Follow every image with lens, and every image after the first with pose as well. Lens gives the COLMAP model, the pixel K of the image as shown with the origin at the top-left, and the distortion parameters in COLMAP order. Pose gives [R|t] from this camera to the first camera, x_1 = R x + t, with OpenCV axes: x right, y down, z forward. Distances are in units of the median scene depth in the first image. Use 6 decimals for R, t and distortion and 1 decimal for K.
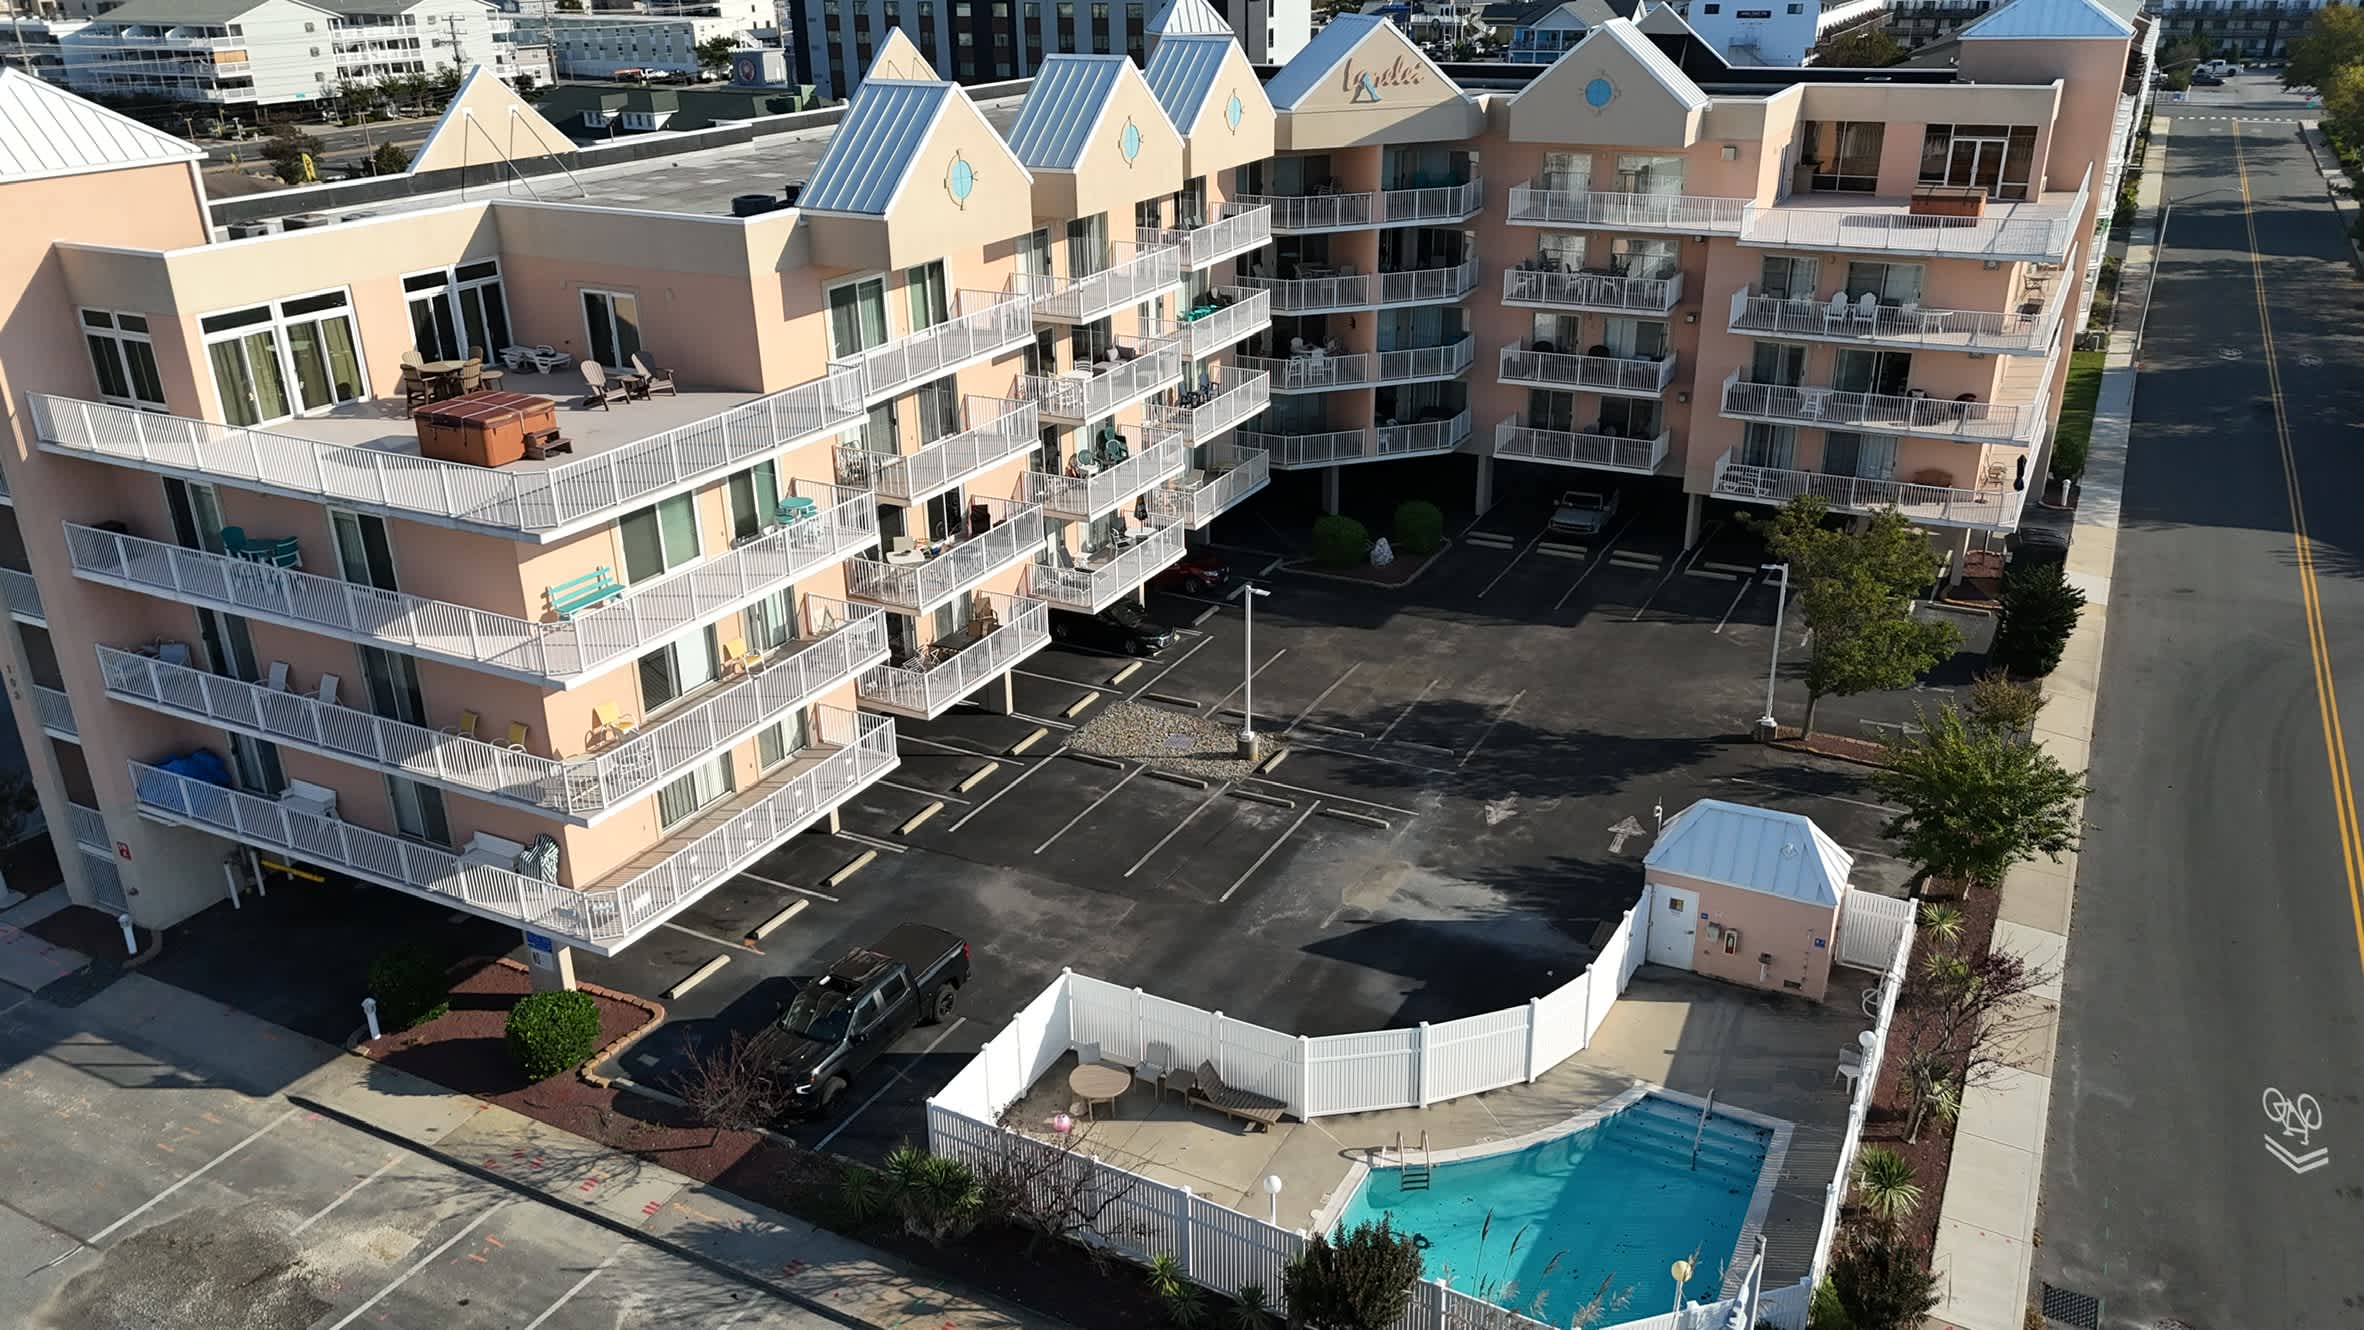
lens RADIAL K [[1753.3, 0, 1173.1], [0, 1753.3, 664.0], [0, 0, 1]] dist [0.043370, -0.038051]
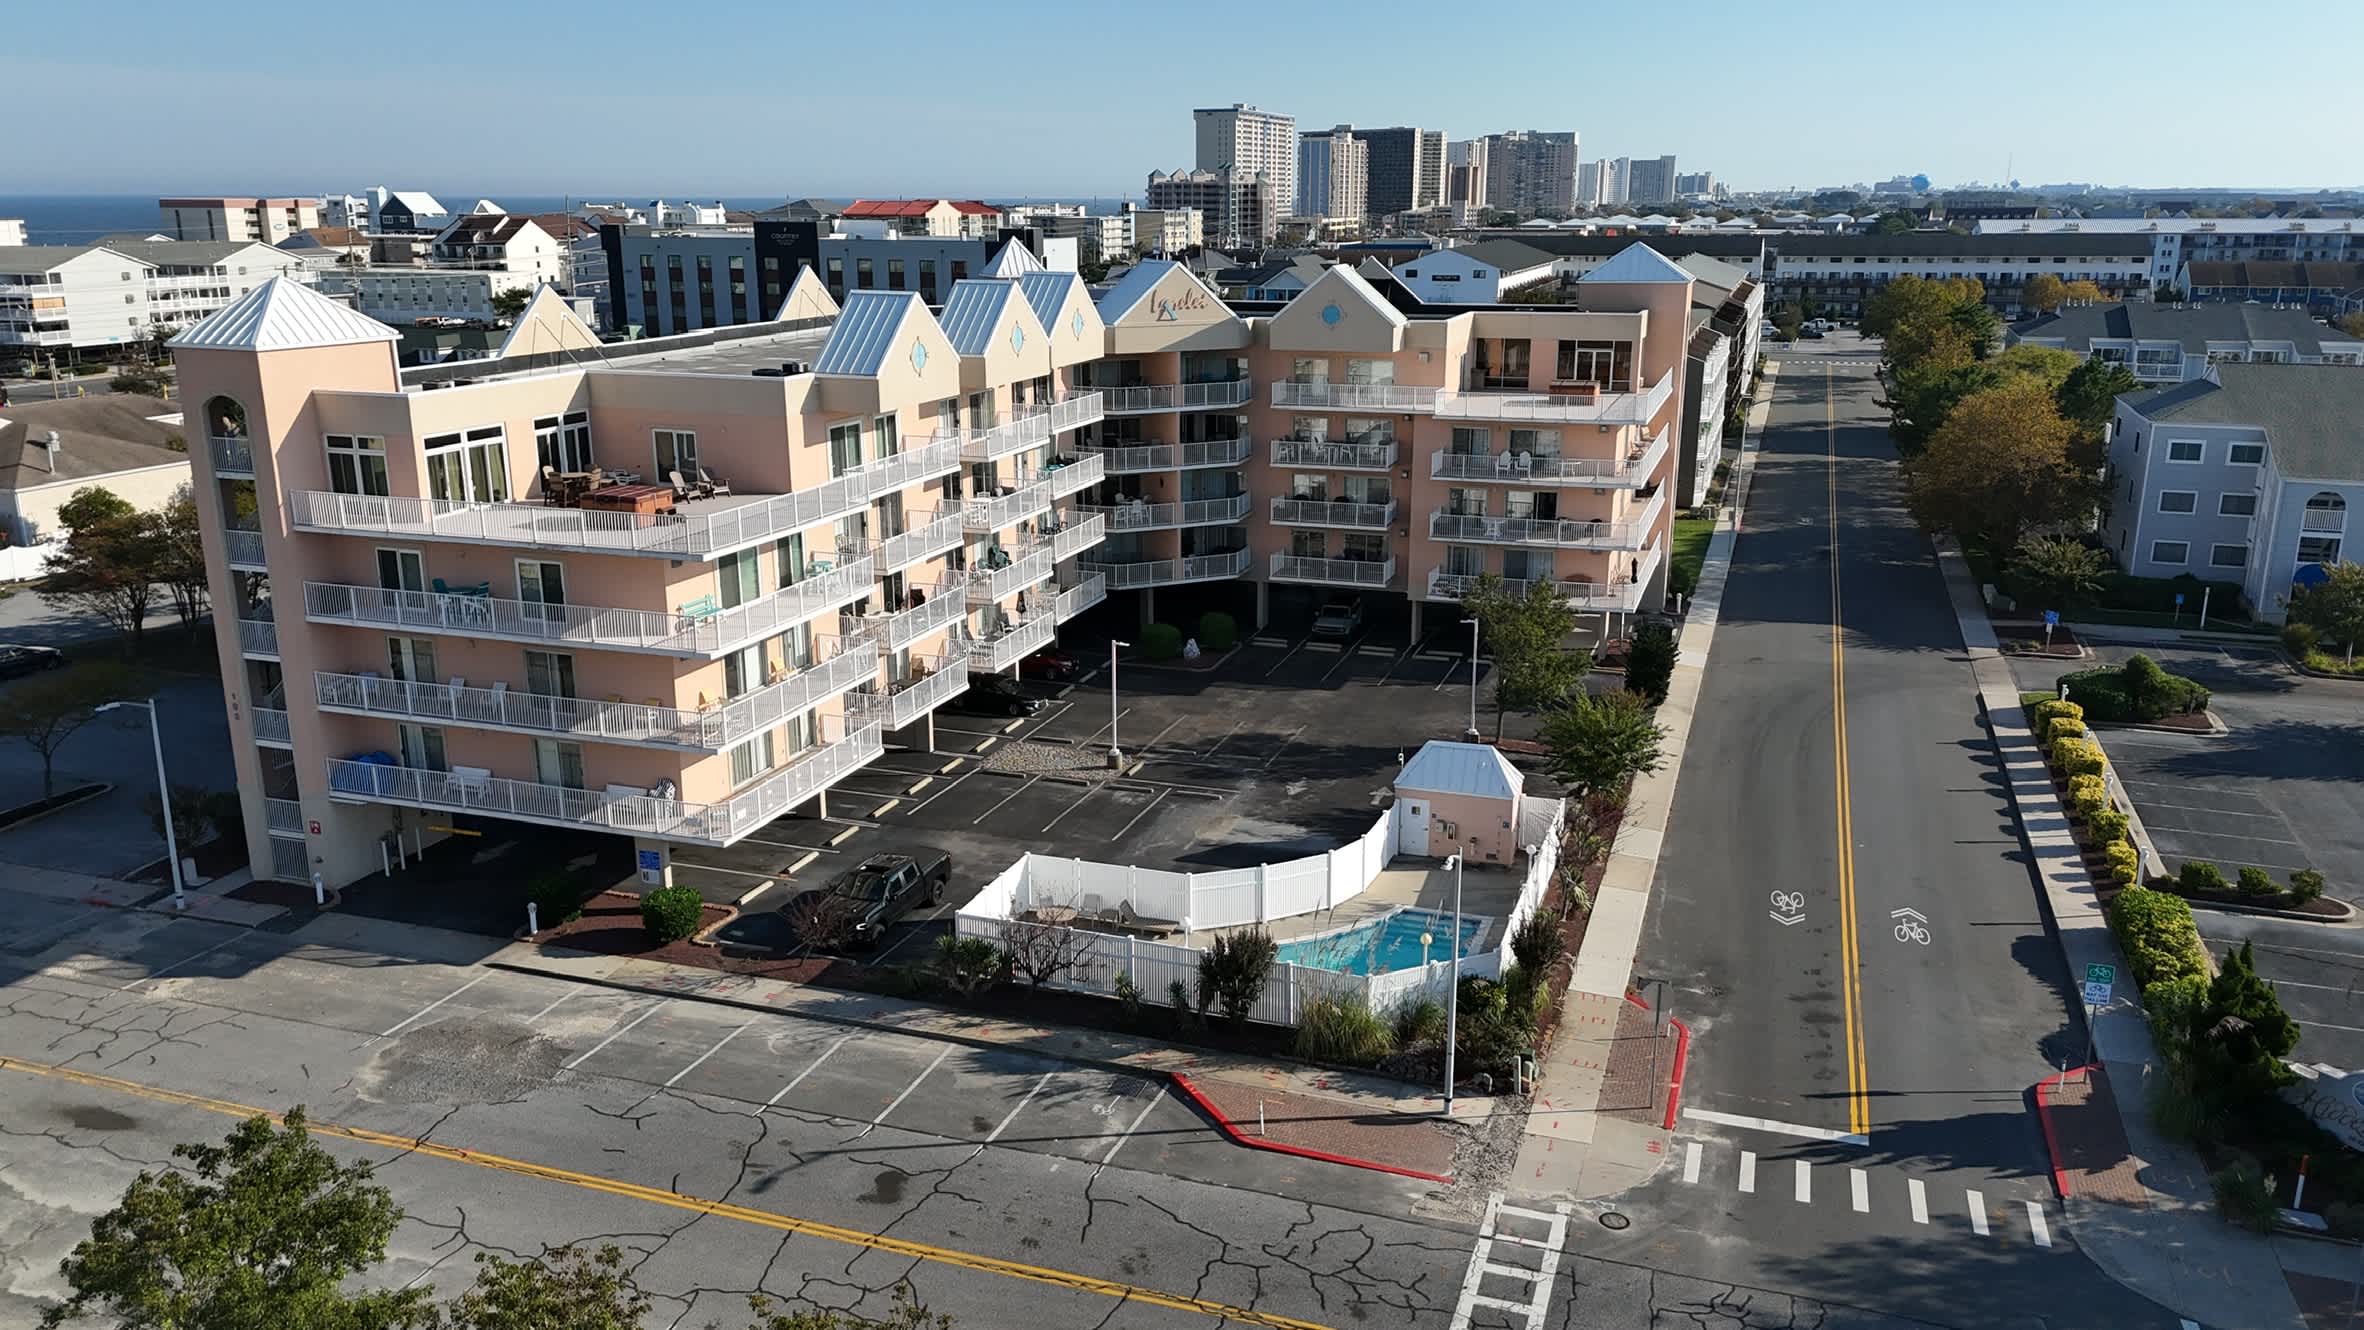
lens RADIAL K [[1753.3, 0, 1186.2], [0, 1753.3, 661.1], [0, 0, 1]] dist [0.043370, -0.038051]
pose [[0.988420, -0.024288, 0.149784, -0.123160], [0.044974, 0.989645, -0.136310, 0.186212], [-0.144922, 0.141468, 0.979277, -0.434205]]
